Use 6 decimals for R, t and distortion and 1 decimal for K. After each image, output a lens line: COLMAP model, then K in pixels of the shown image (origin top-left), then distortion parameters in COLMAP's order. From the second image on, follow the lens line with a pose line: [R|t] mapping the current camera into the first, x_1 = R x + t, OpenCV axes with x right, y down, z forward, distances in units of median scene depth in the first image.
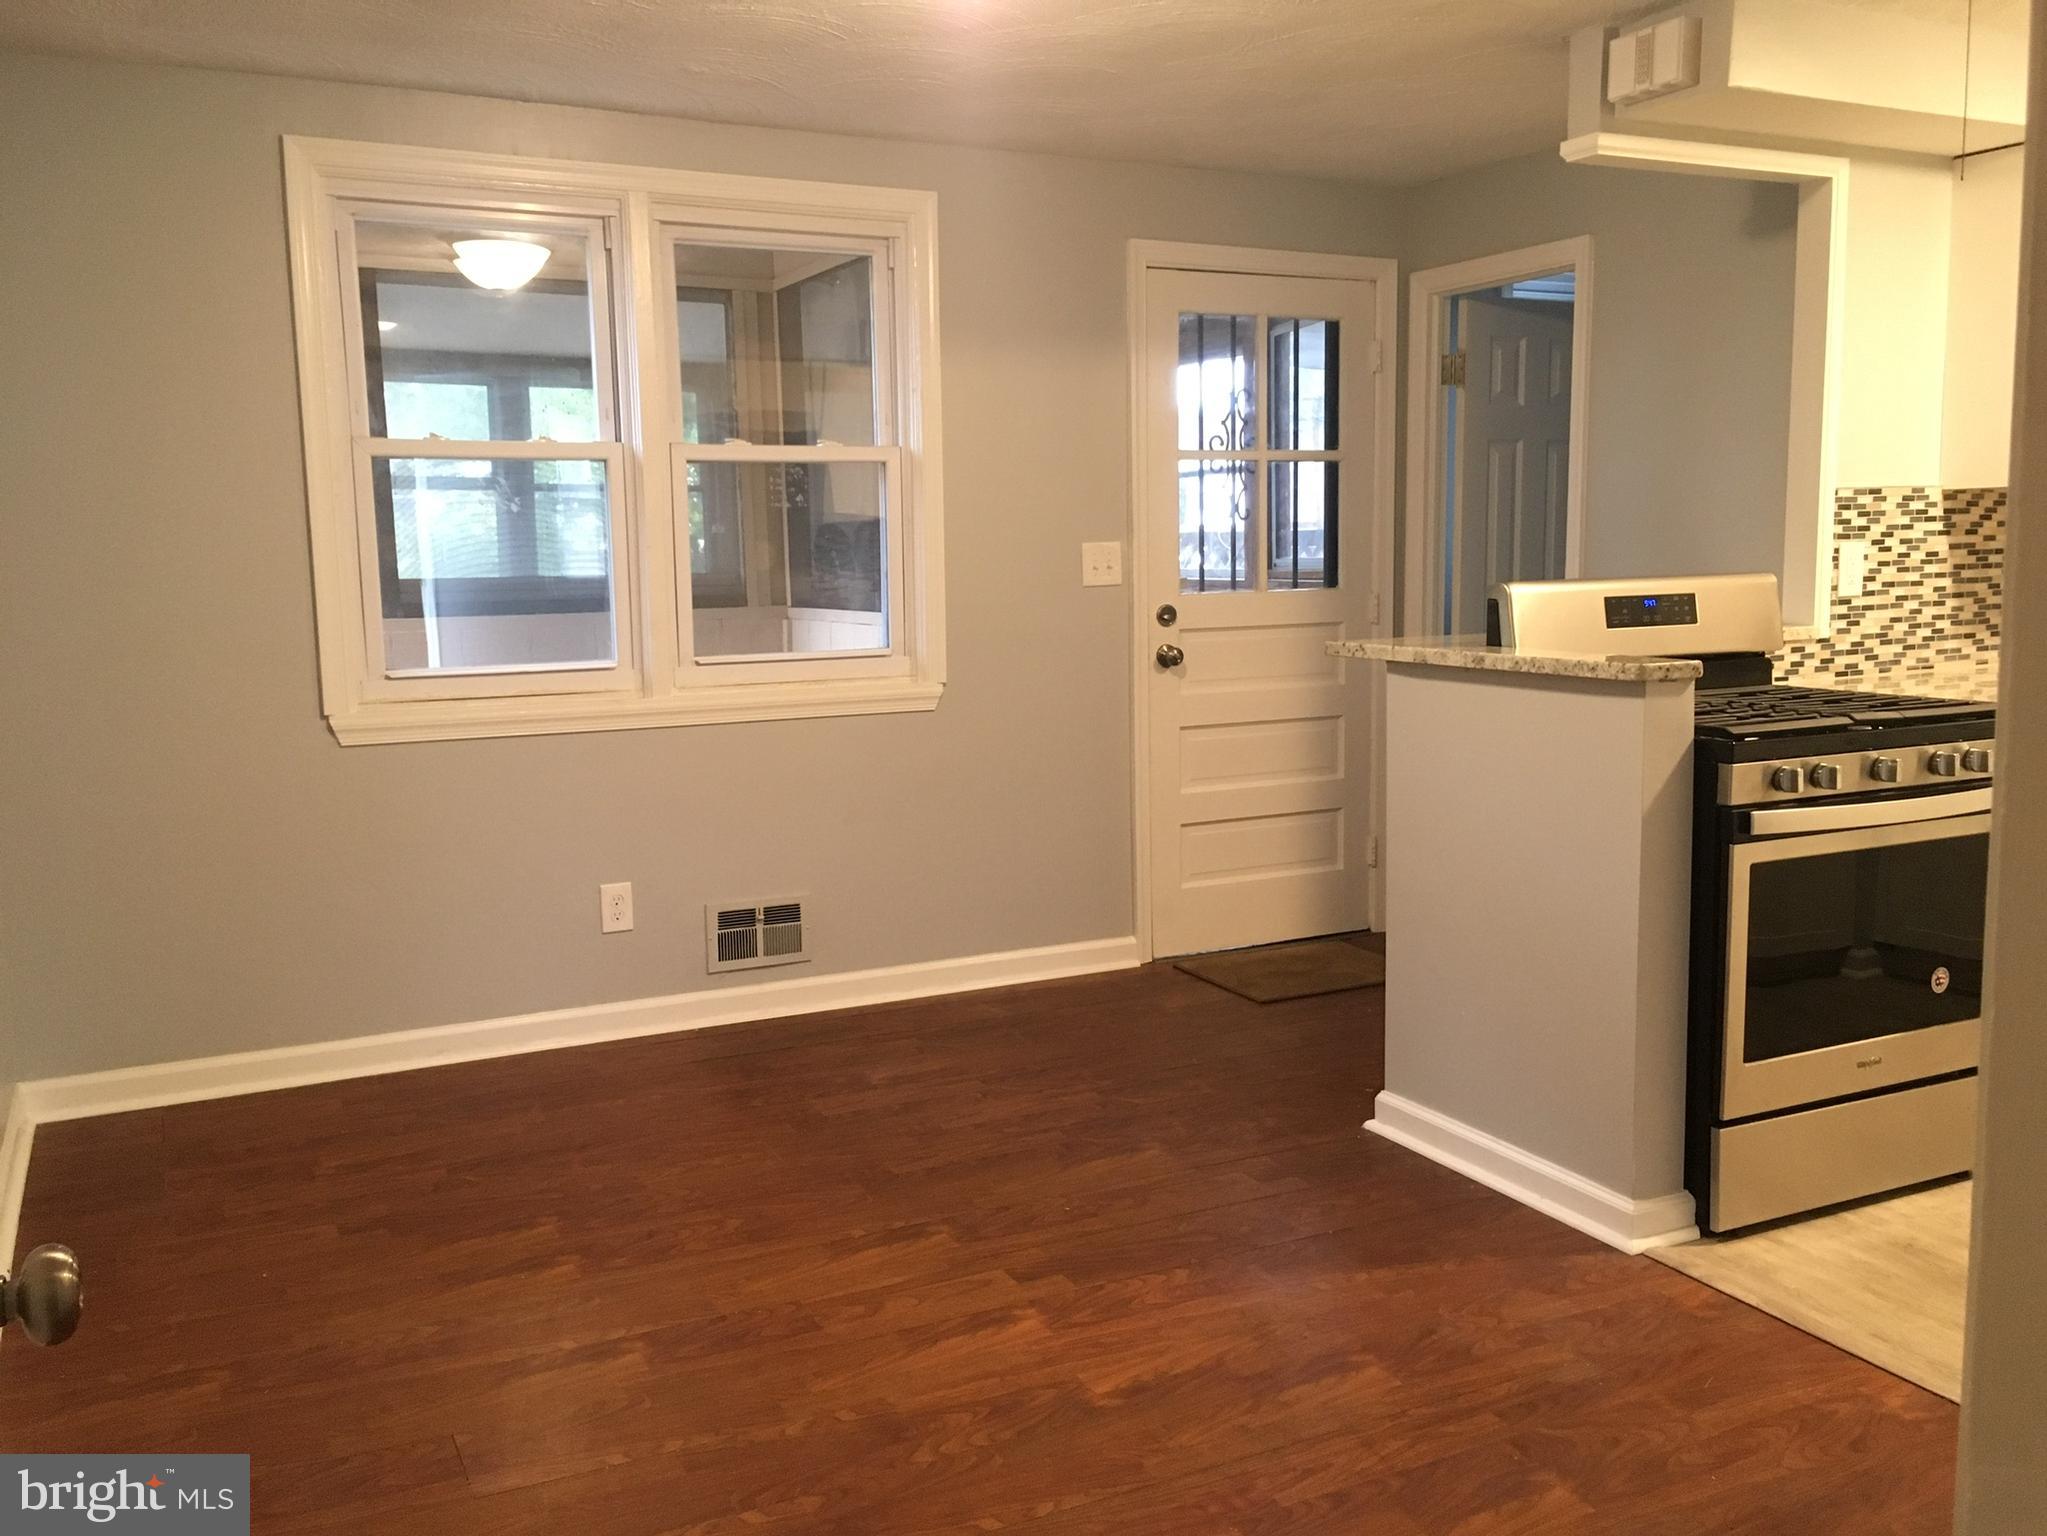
lens RADIAL K [[1755.5, 0, 1026.1], [0, 1755.5, 764.4], [0, 0, 1]] dist [0.068420, -0.071448]
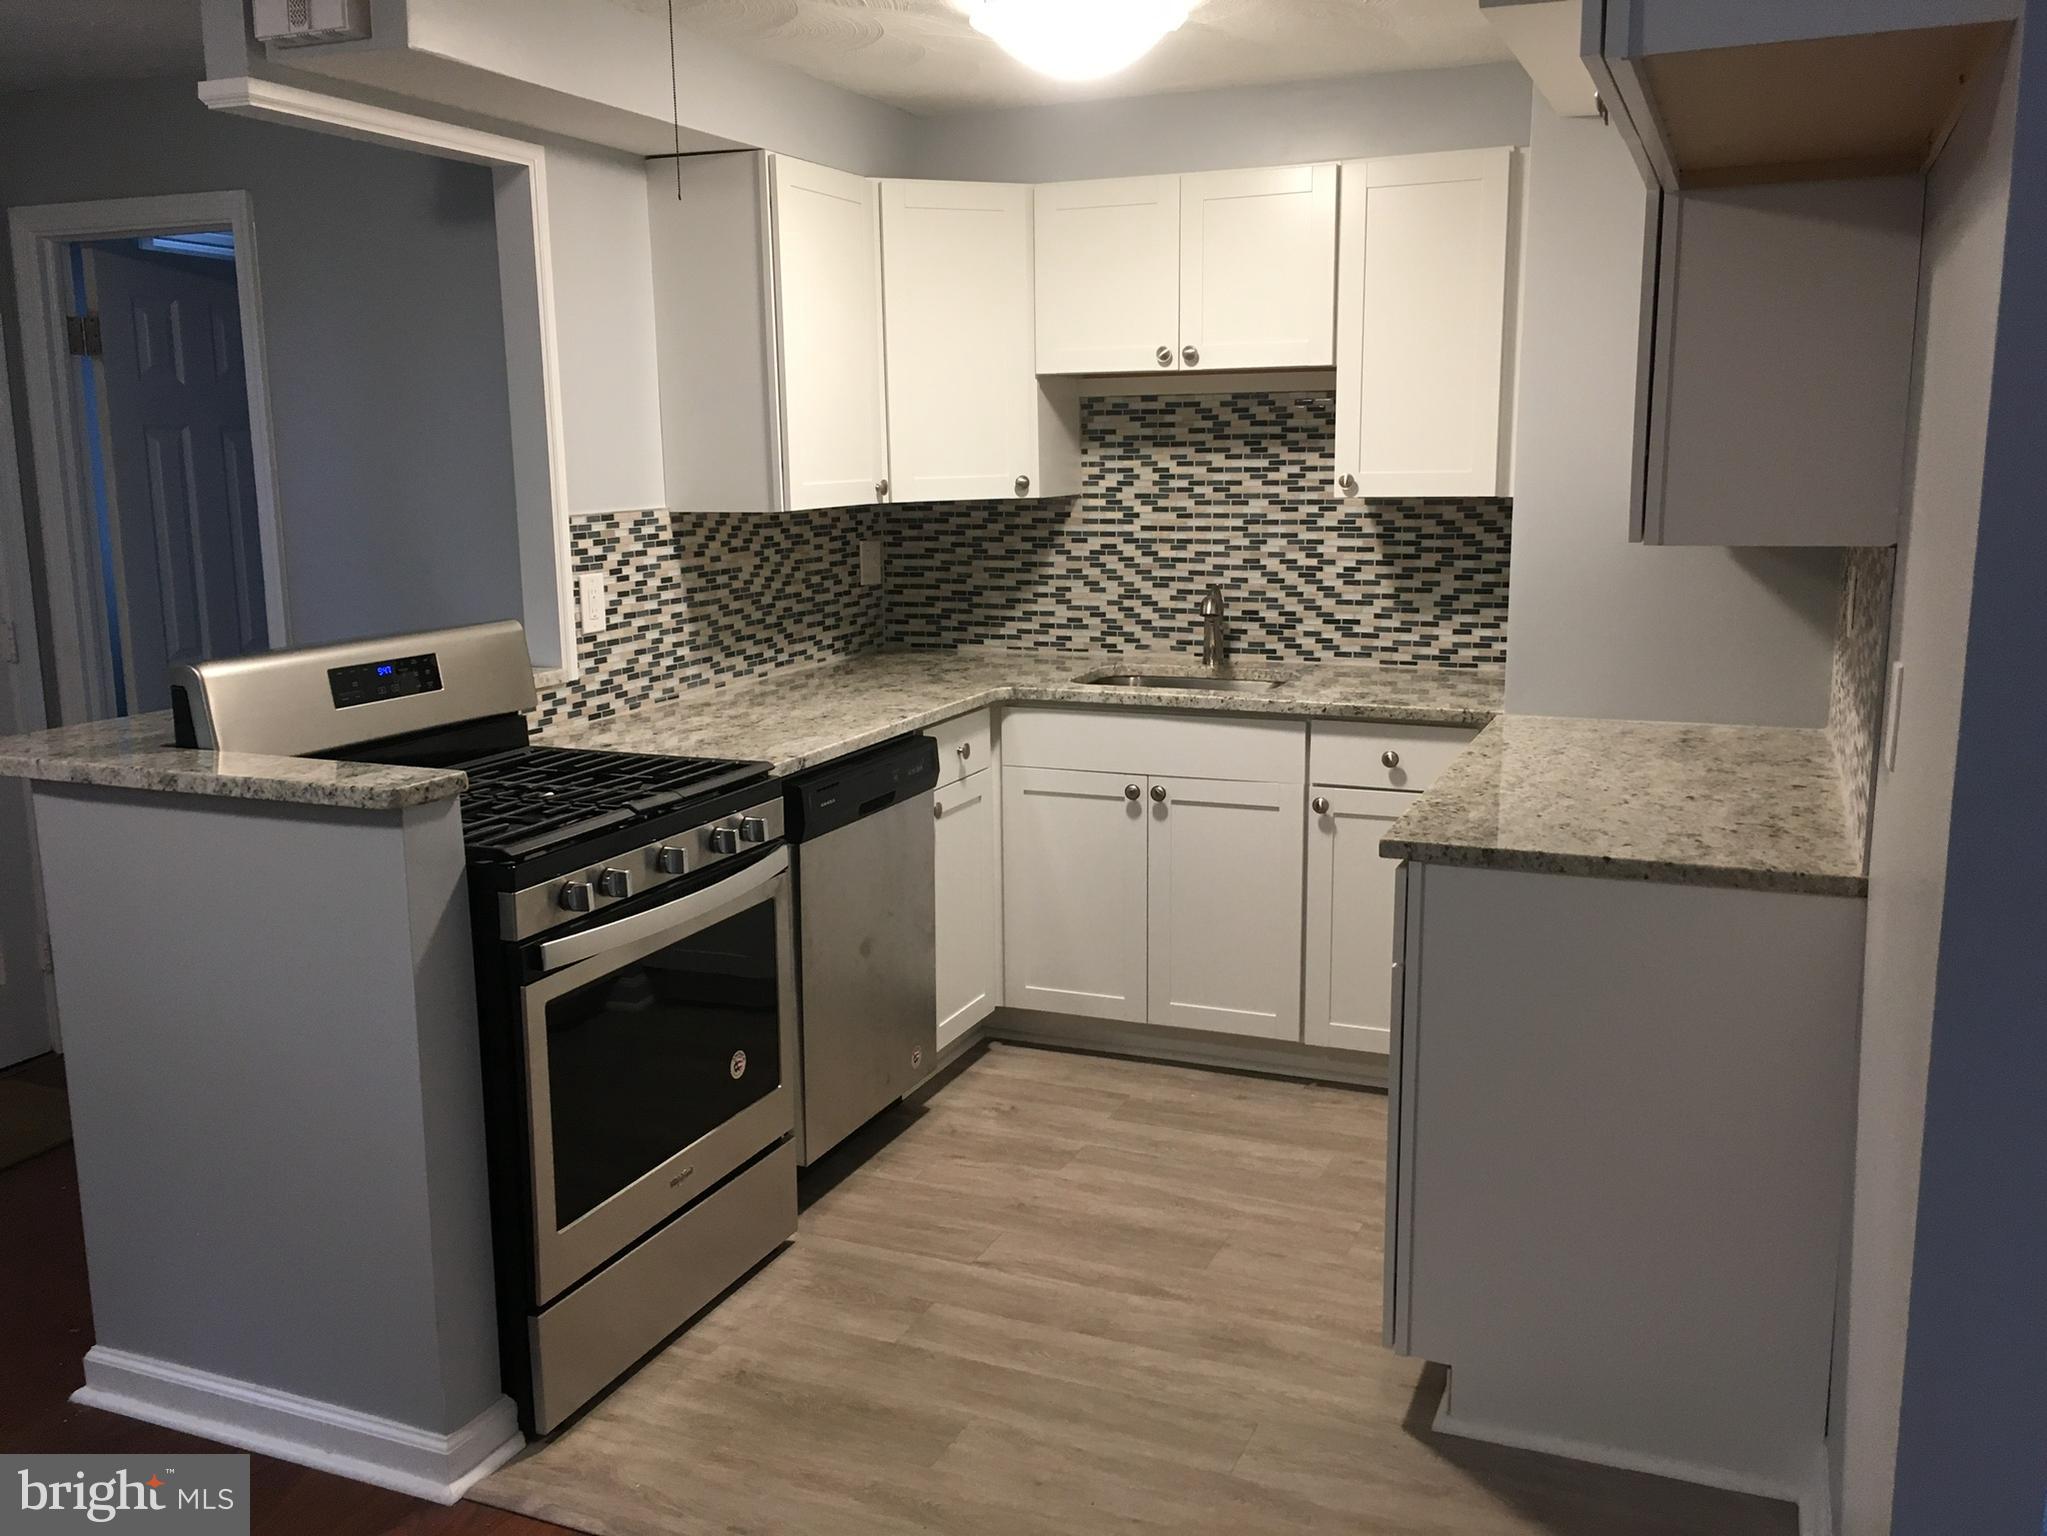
lens RADIAL K [[1755.5, 0, 1023.2], [0, 1755.5, 769.6], [0, 0, 1]] dist [0.068420, -0.071448]
pose [[0.763258, -0.108965, 0.636839, 0.049778], [0.080402, 0.994033, 0.073718, -0.081675], [-0.641071, -0.005063, 0.767465, 0.175738]]
